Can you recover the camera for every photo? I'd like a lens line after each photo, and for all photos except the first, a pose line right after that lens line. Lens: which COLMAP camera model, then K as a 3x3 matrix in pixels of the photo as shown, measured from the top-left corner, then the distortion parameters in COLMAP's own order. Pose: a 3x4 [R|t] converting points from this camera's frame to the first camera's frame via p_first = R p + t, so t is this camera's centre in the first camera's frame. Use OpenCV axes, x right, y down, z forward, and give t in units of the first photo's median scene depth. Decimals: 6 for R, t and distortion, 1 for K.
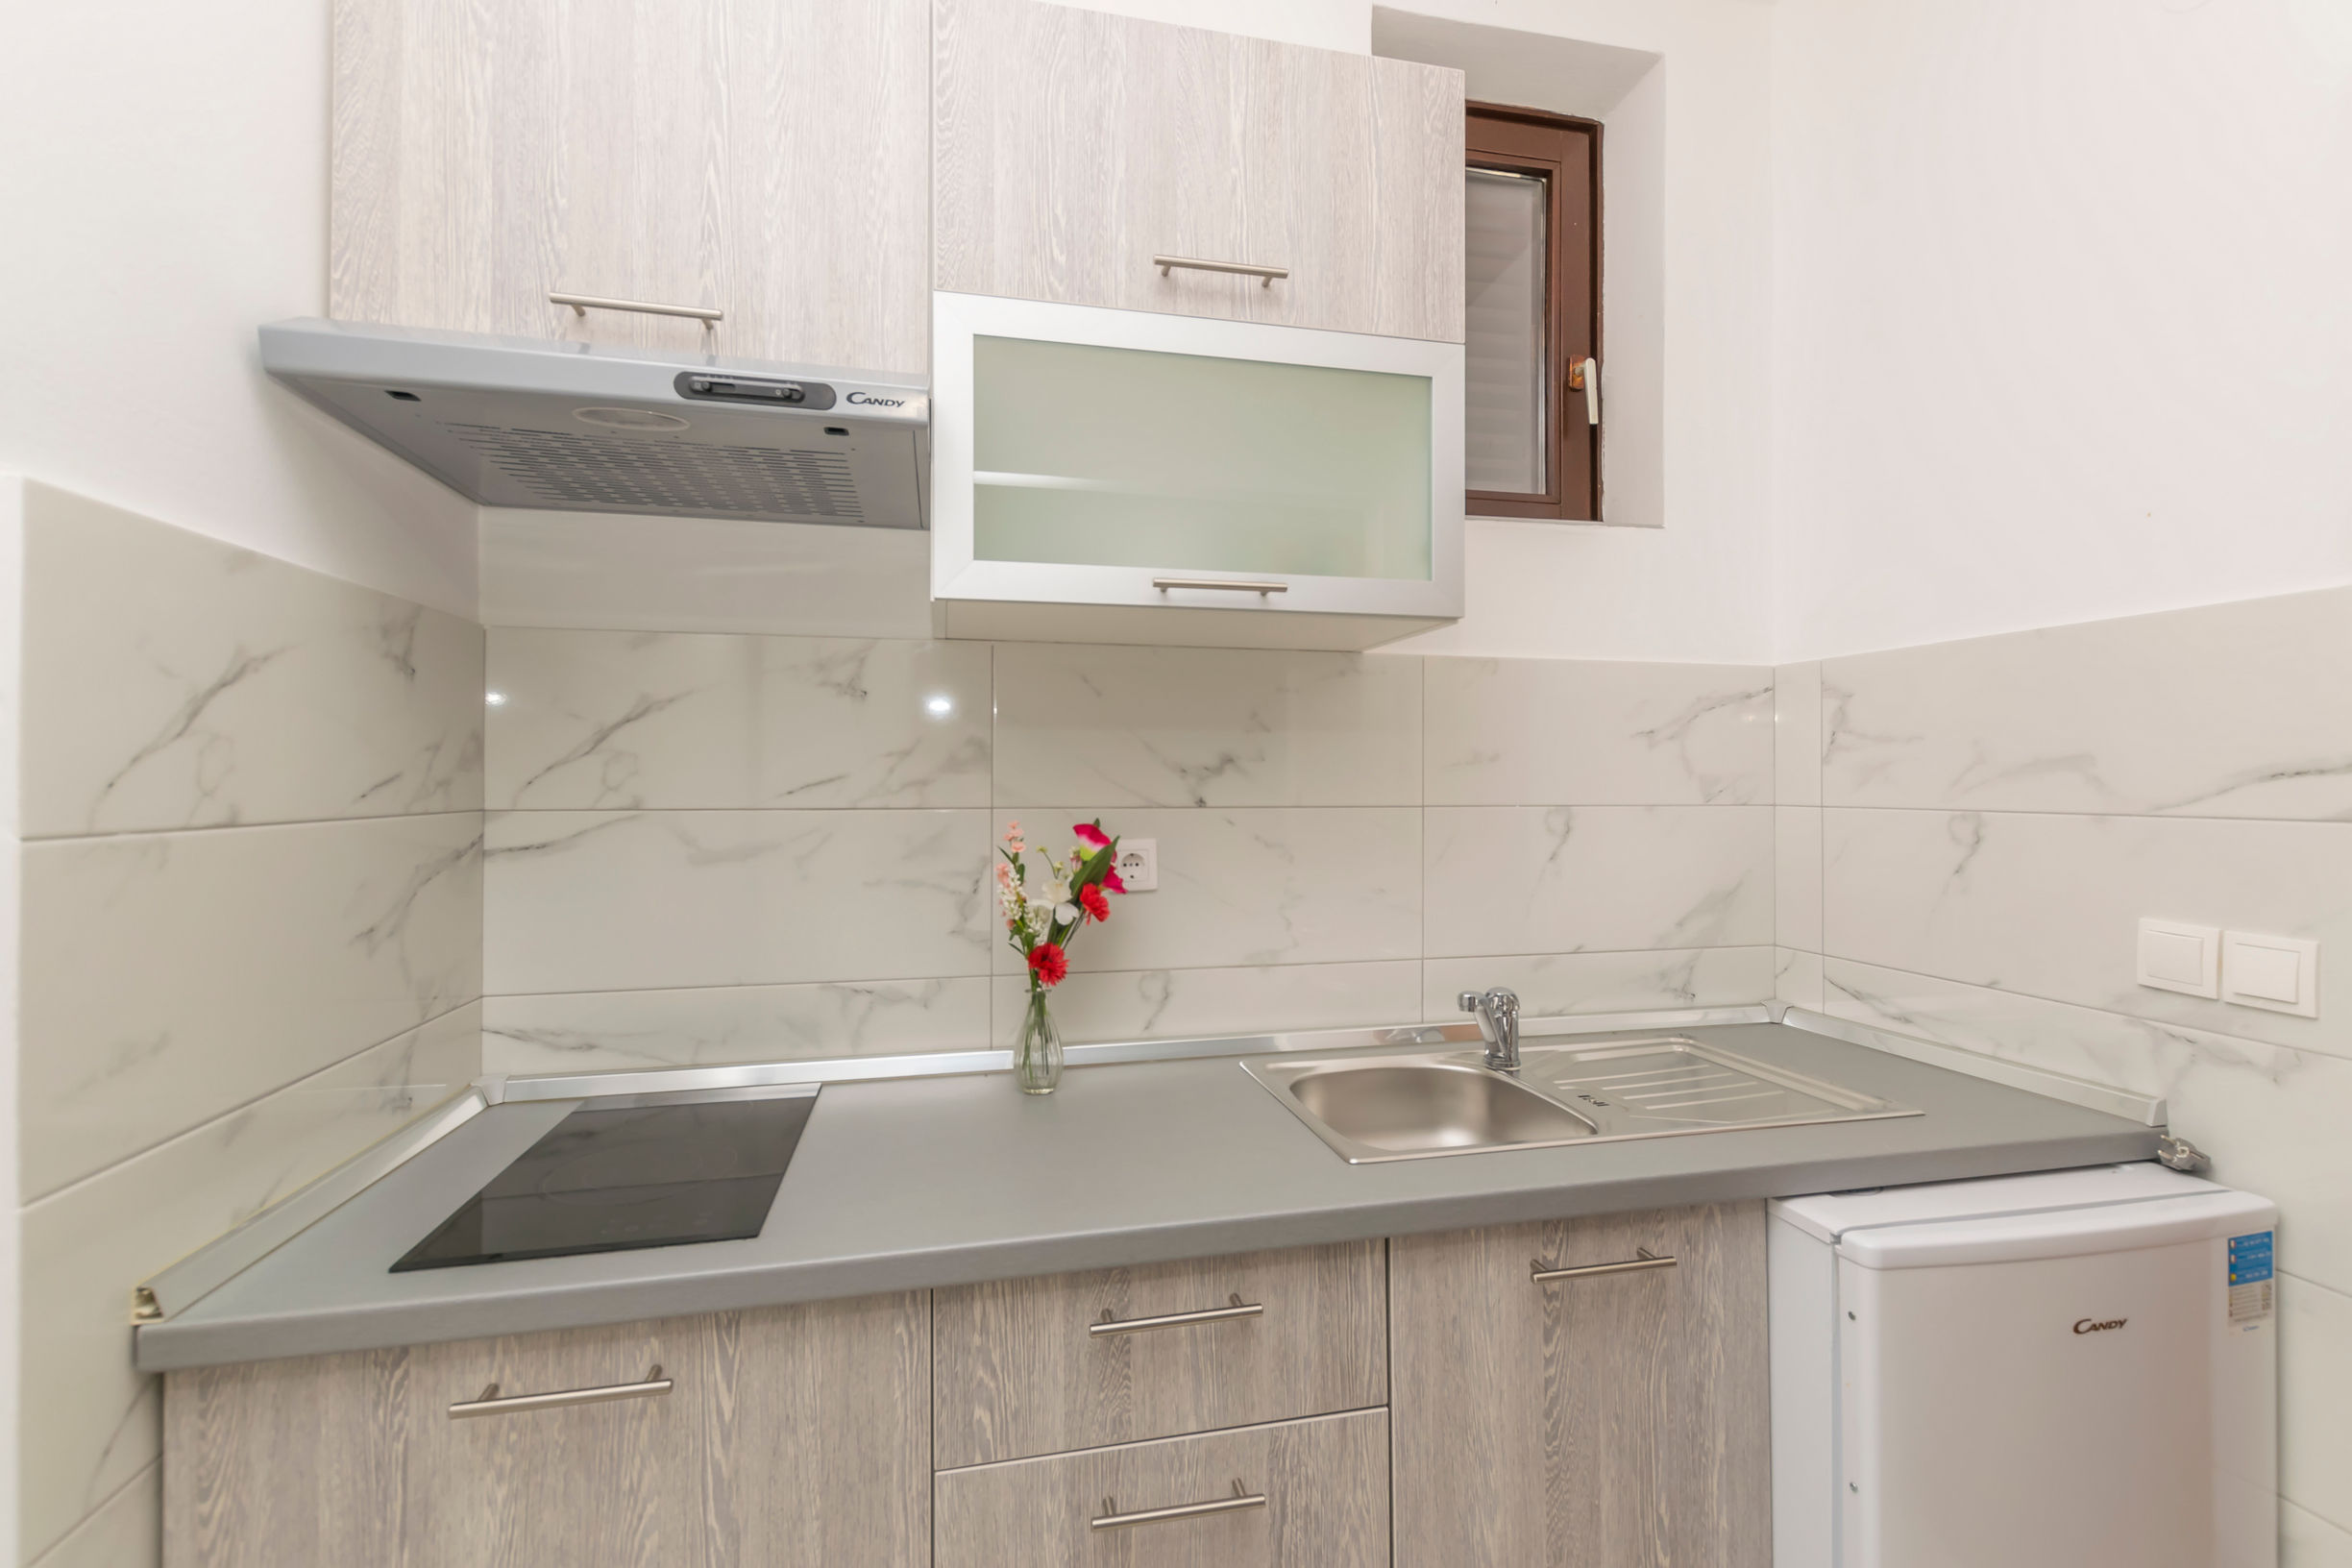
lens RADIAL K [[1027.5, 0, 1155.0], [0, 1027.5, 747.7], [0, 0, 1]] dist [0.002589, 0.000499]
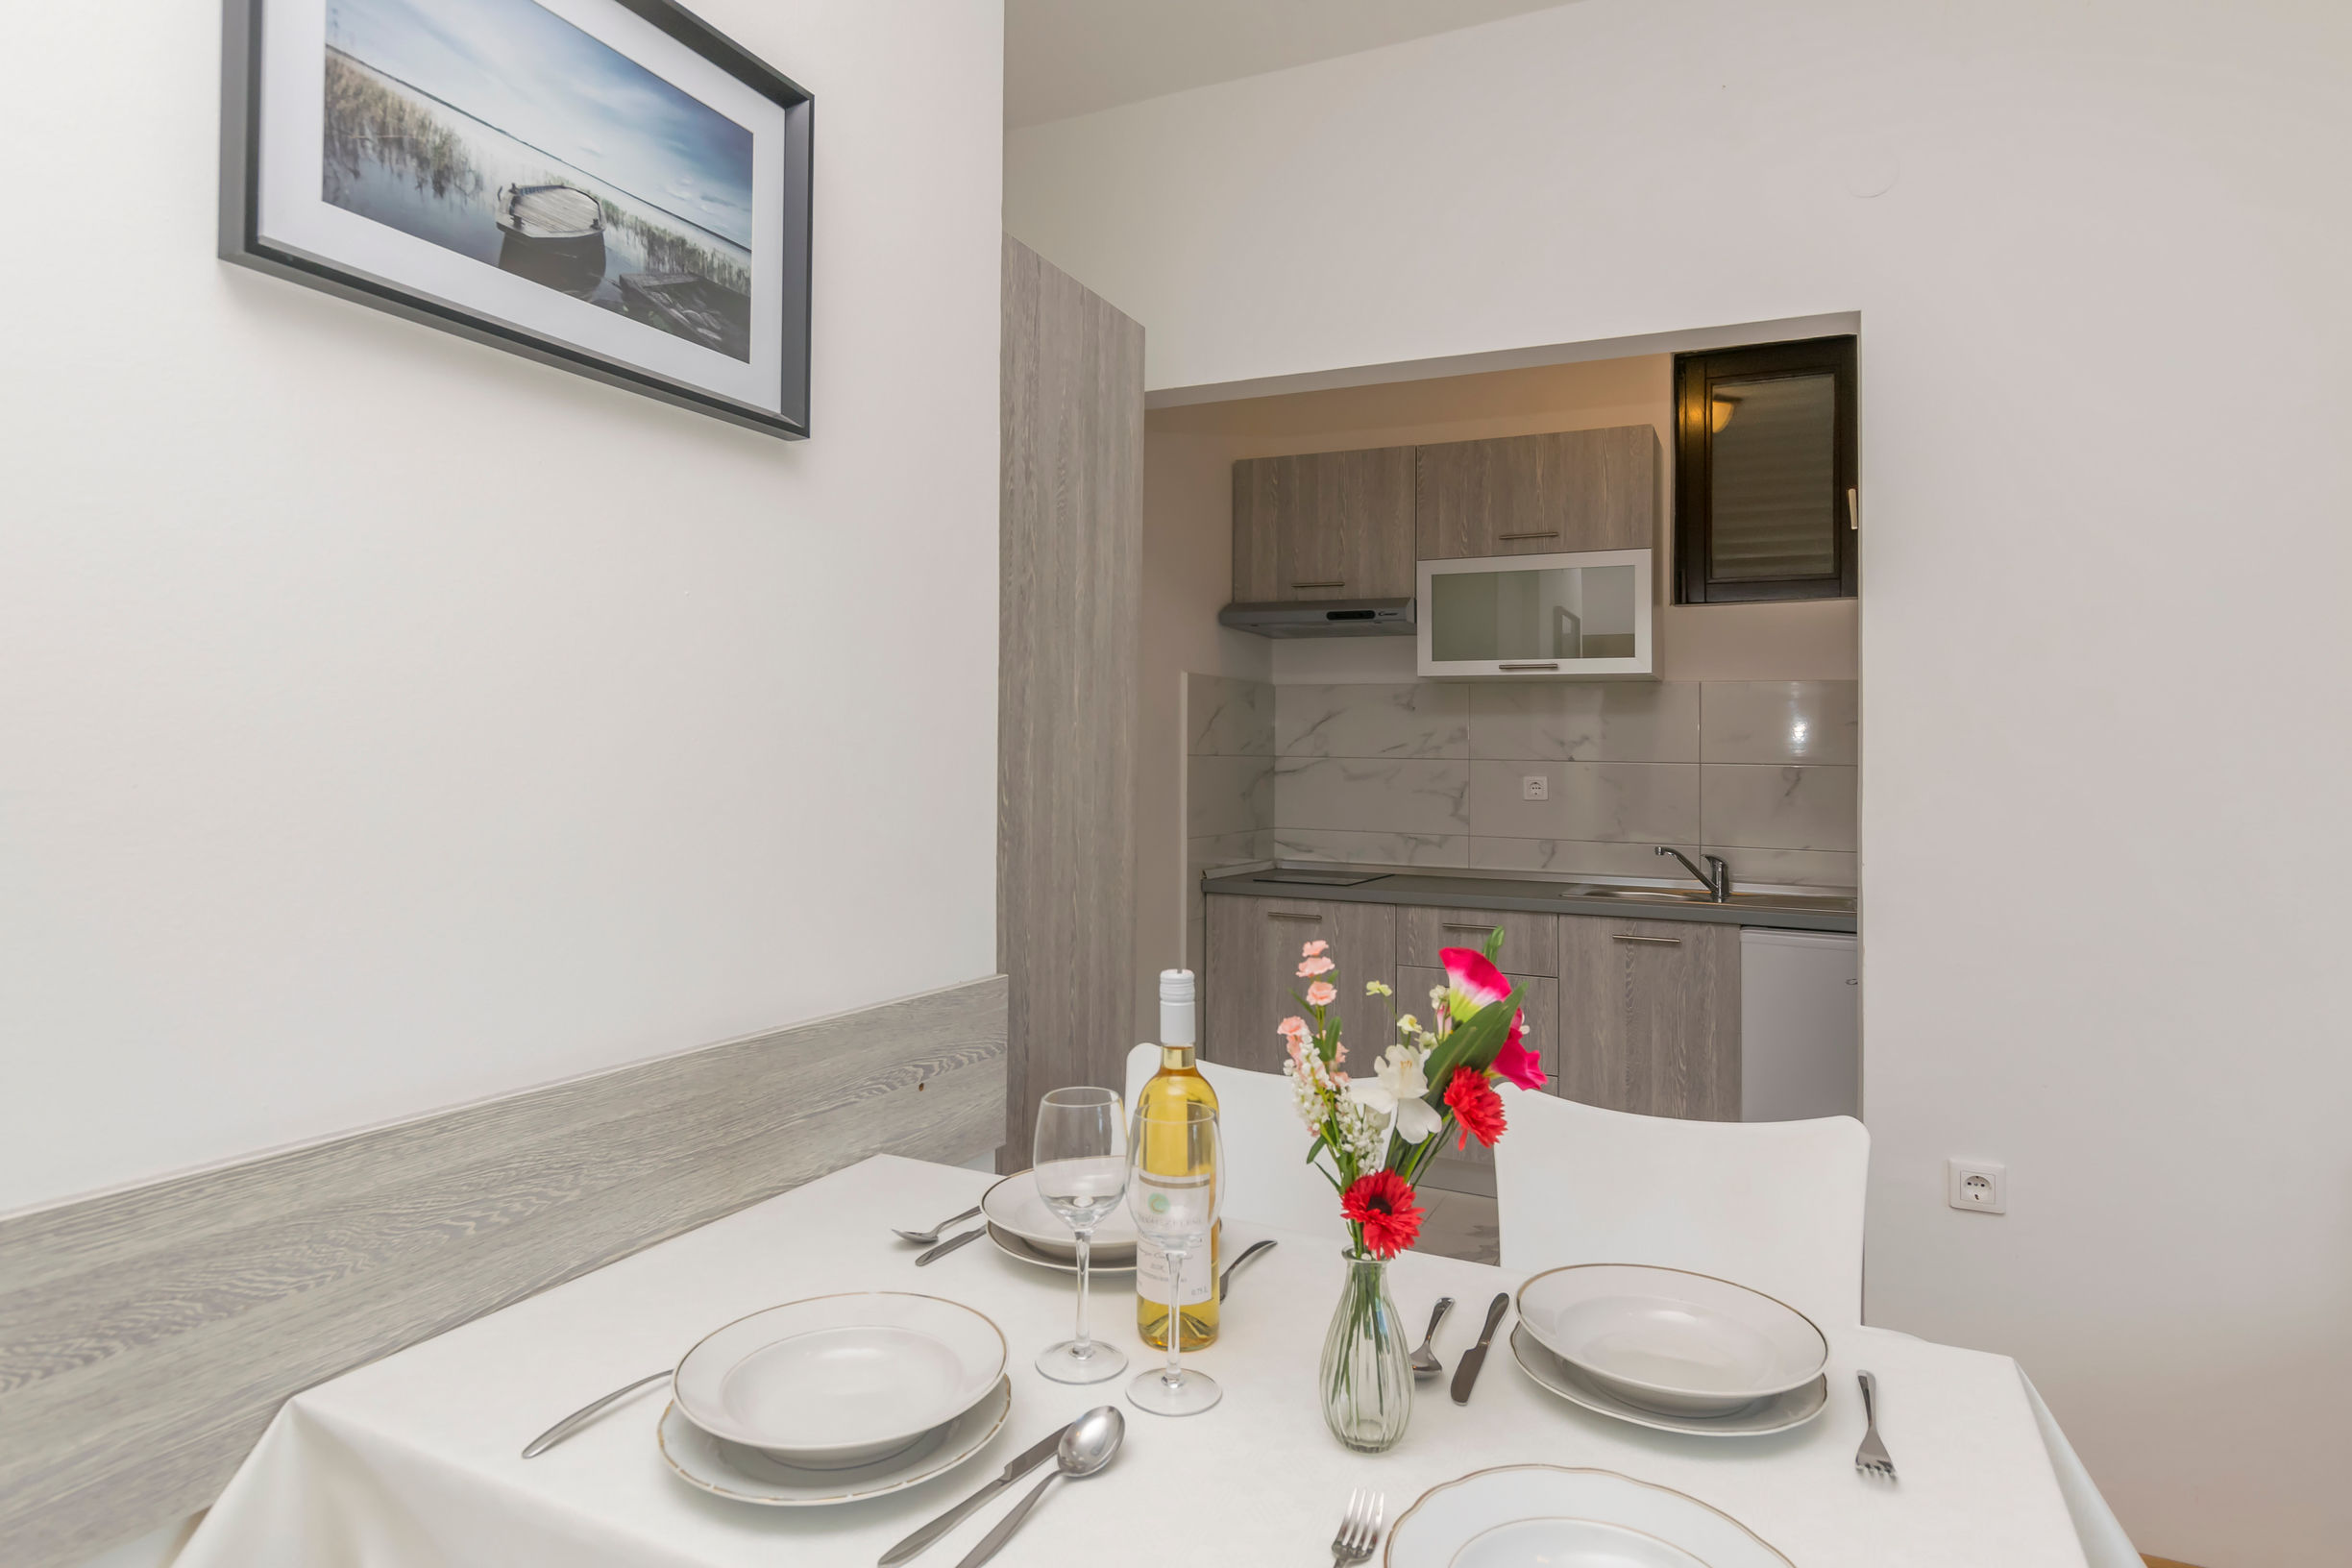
lens RADIAL K [[1280.4, 0, 1183.0], [0, 1280.4, 777.3], [0, 0, 1]] dist [-0.006298, -0.000915]
pose [[0.801102, 0.022757, -0.598096, 1.080563], [0.005750, 0.998938, 0.045710, -0.034204], [0.598501, -0.040057, 0.800120, -1.698818]]
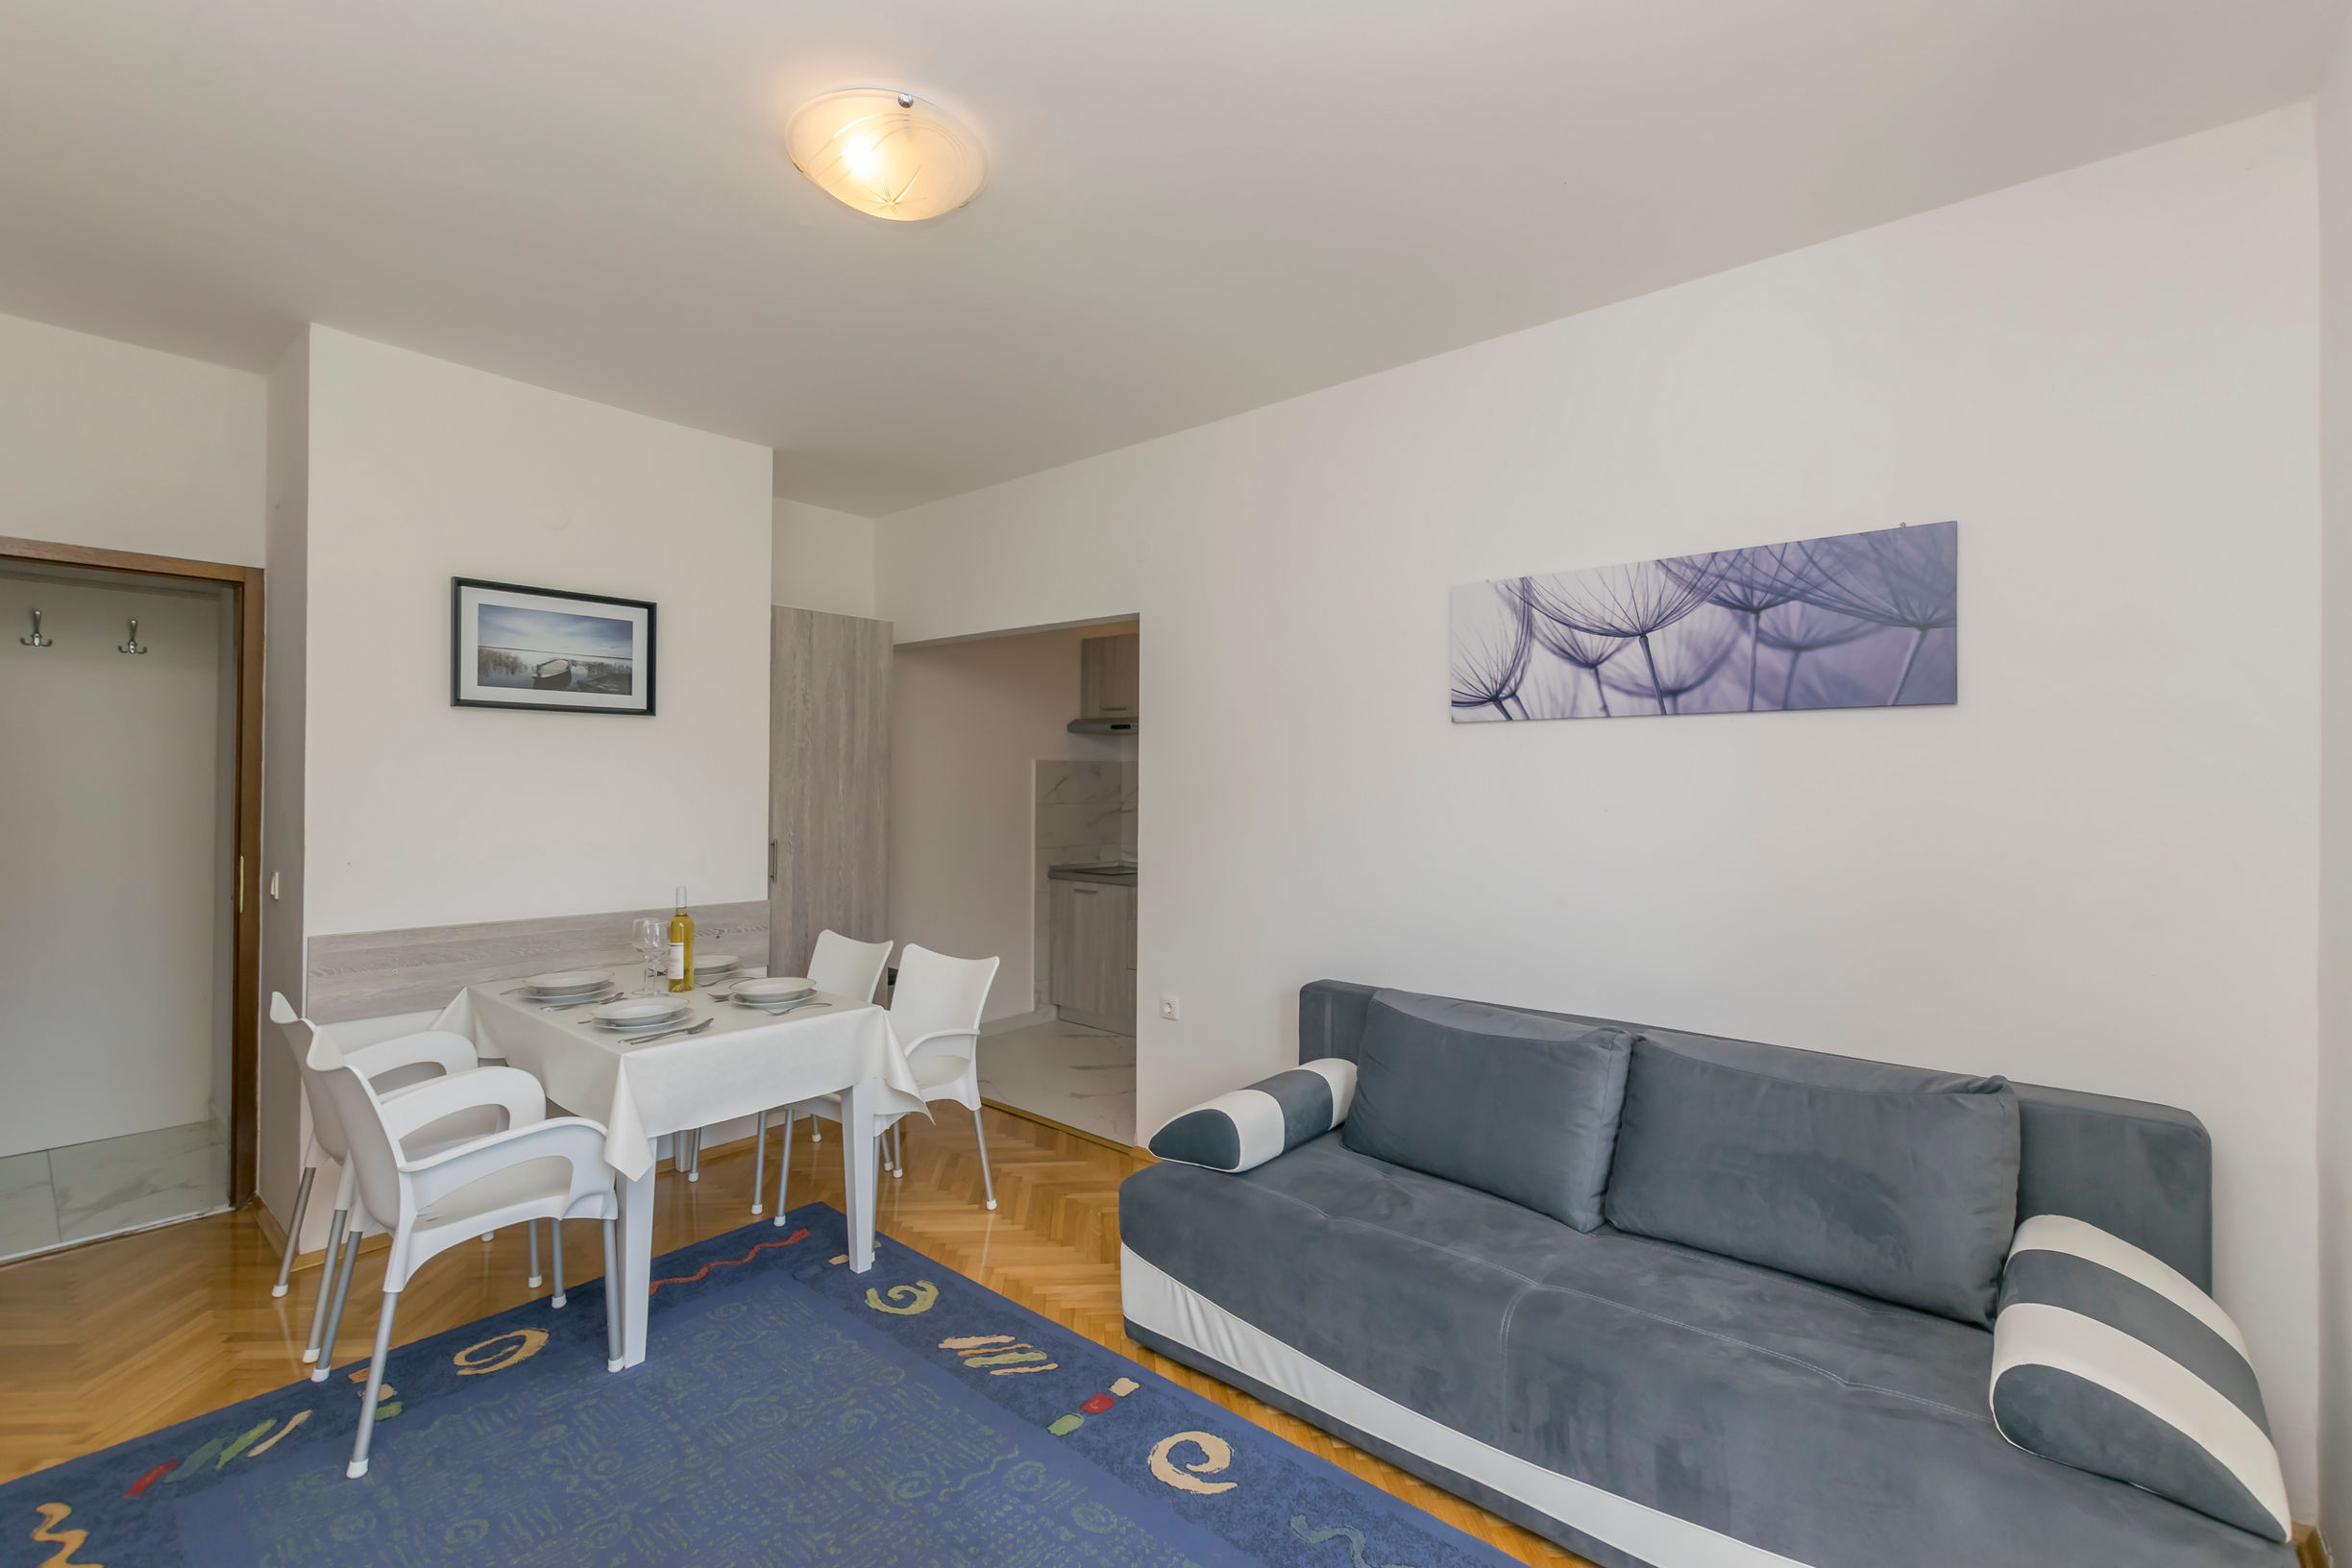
lens RADIAL K [[1027.5, 0, 1170.7], [0, 1027.5, 791.5], [0, 0, 1]] dist [0.002589, 0.000499]
pose [[0.606707, 0.017474, -0.794734, 2.956299], [0.020478, 0.999083, 0.037600, -0.144186], [0.794662, -0.039087, 0.605793, -1.575690]]
